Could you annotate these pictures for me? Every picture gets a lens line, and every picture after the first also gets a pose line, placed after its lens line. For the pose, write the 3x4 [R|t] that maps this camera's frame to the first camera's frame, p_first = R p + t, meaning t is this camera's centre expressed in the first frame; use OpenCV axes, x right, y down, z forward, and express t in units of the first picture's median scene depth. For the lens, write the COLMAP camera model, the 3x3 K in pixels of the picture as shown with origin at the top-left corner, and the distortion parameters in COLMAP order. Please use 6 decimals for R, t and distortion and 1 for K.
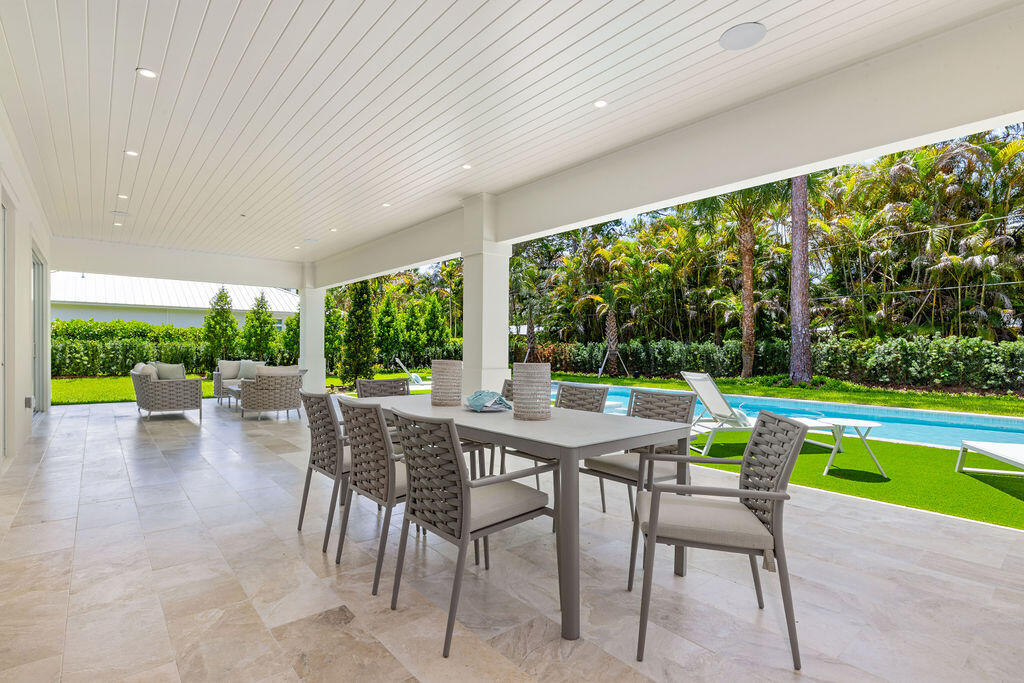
lens RADIAL K [[492.1, 0, 515.4], [0, 492.1, 351.9], [0, 0, 1]] dist [-0.002873, -0.000641]
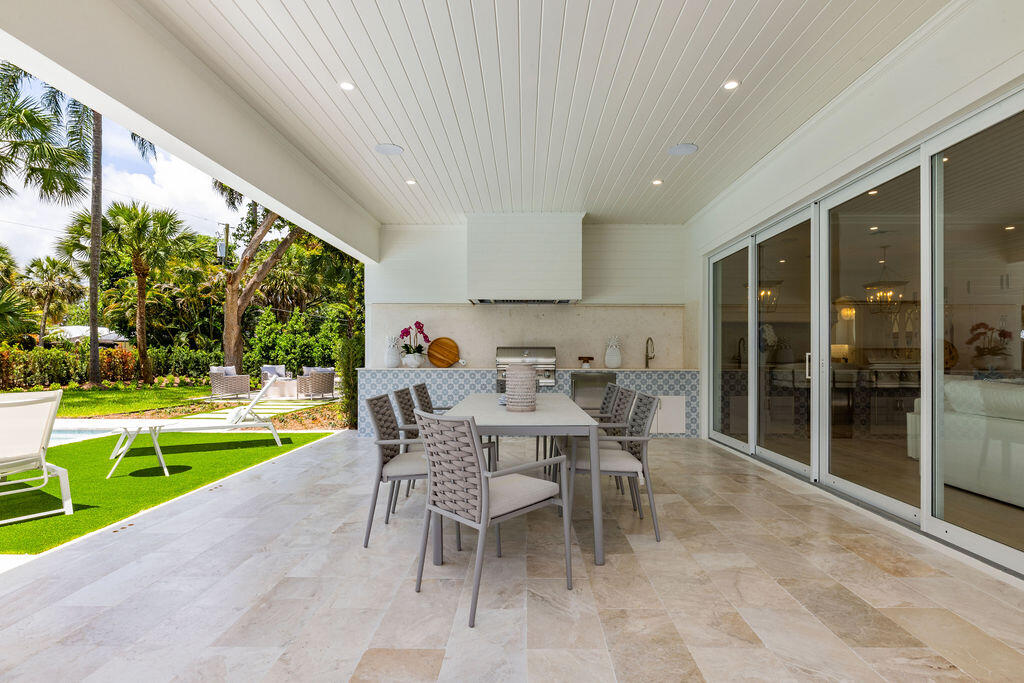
lens RADIAL K [[492.1, 0, 515.4], [0, 492.1, 351.9], [0, 0, 1]] dist [-0.002873, -0.000641]
pose [[-0.736822, -0.005519, 0.676064, -0.812820], [-0.001771, 0.999979, 0.006233, -0.019469], [-0.676085, 0.003395, -0.736816, 1.745844]]
